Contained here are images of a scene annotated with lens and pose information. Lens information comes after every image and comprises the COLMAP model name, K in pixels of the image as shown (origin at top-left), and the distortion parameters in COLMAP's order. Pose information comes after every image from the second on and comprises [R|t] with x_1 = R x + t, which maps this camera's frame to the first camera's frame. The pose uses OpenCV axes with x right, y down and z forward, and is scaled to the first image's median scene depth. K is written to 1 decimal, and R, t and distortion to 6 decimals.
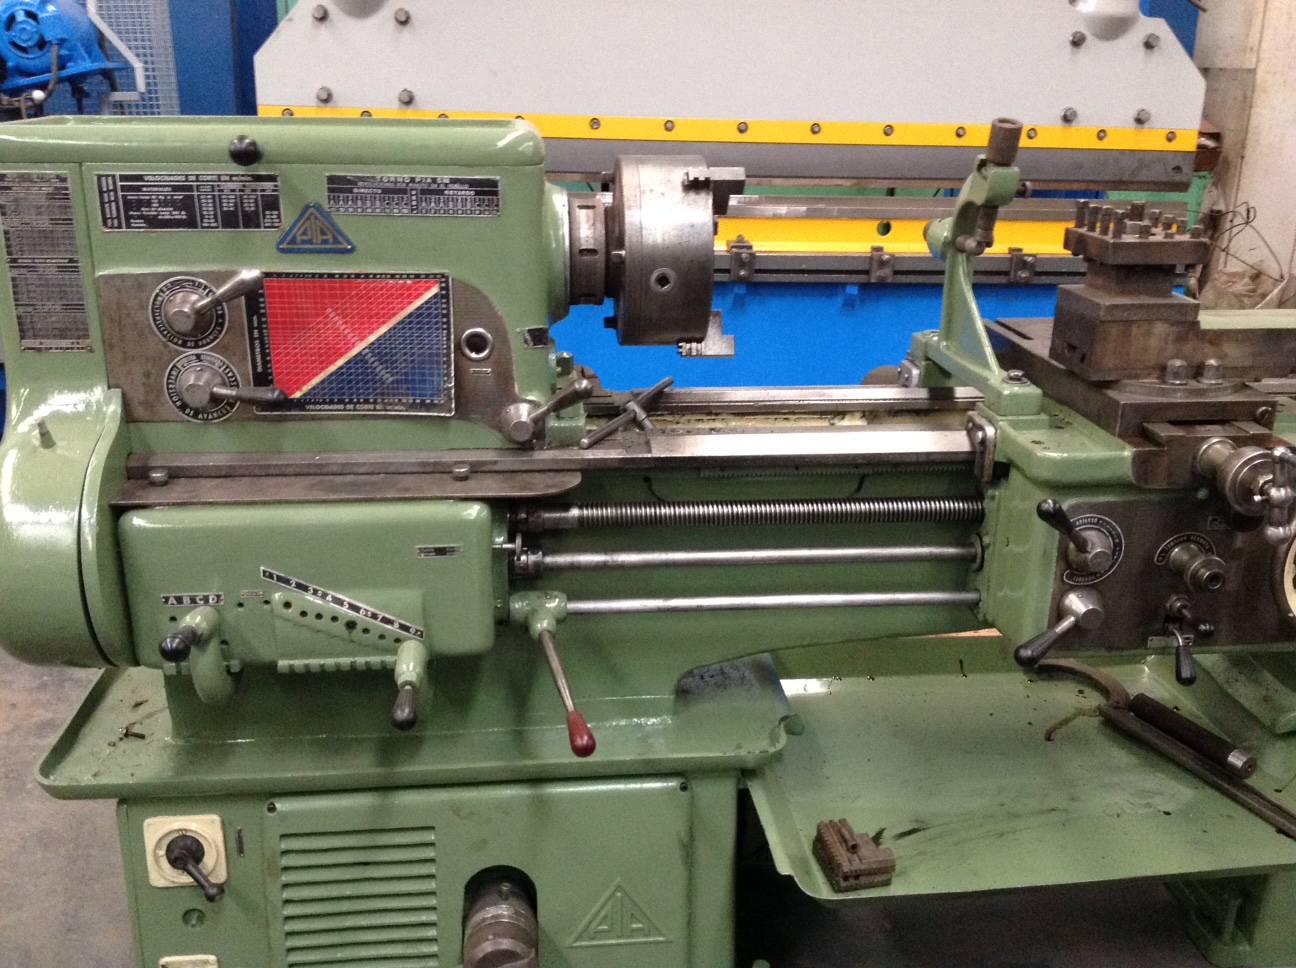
lens RADIAL K [[1251.9, 0, 648.0], [0, 1251.9, 484.0], [0, 0, 1]] dist [0.117979, -0.001079]
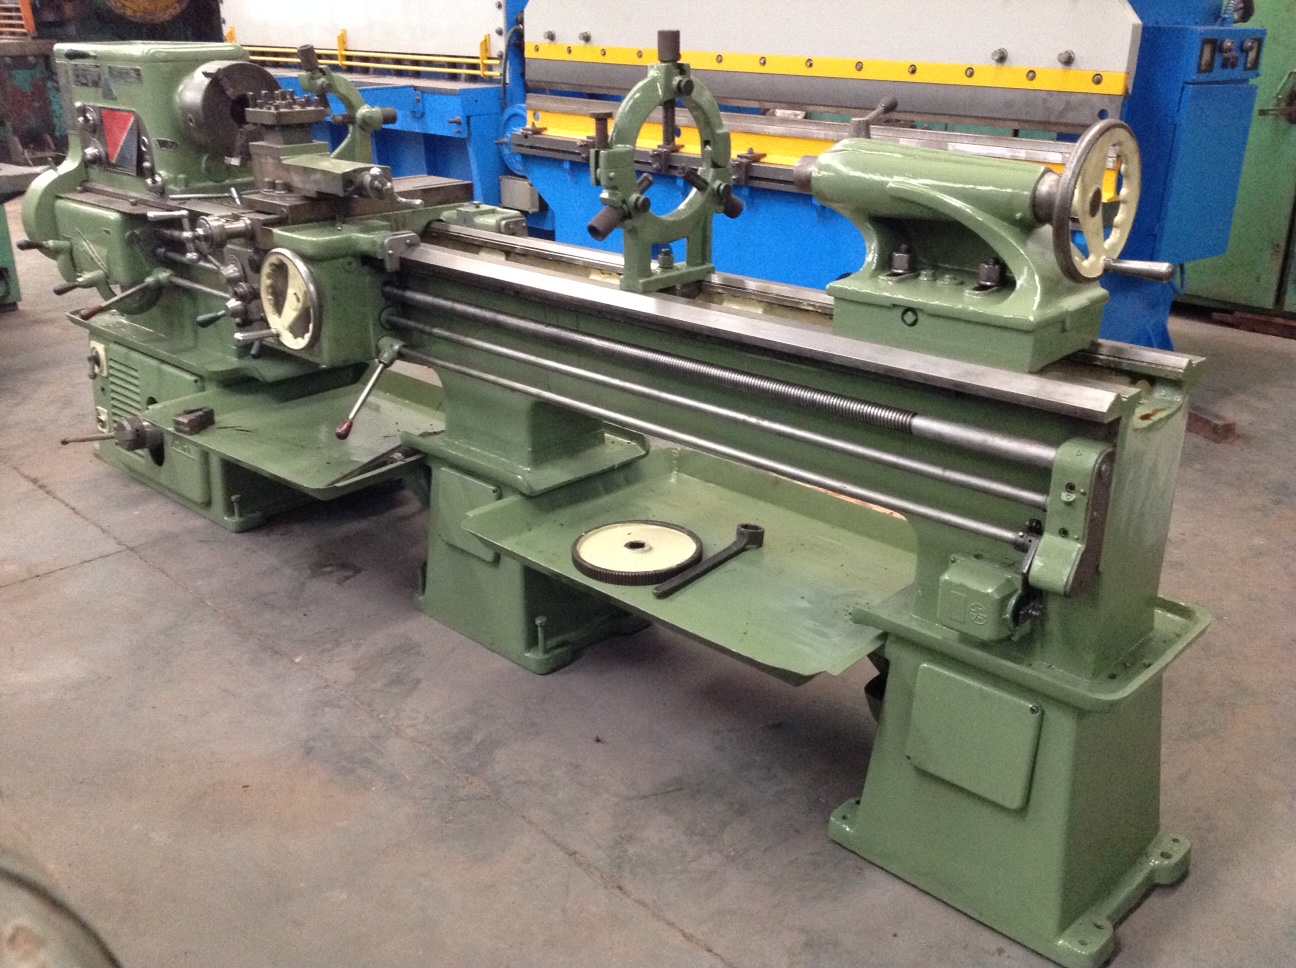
lens RADIAL K [[1251.9, 0, 648.0], [0, 1251.9, 484.0], [0, 0, 1]] dist [0.117979, -0.001079]
pose [[0.648330, 0.253427, -0.717943, 0.975331], [-0.246264, 0.962088, 0.117222, 0.000223], [0.720432, 0.100805, 0.686161, 0.100488]]
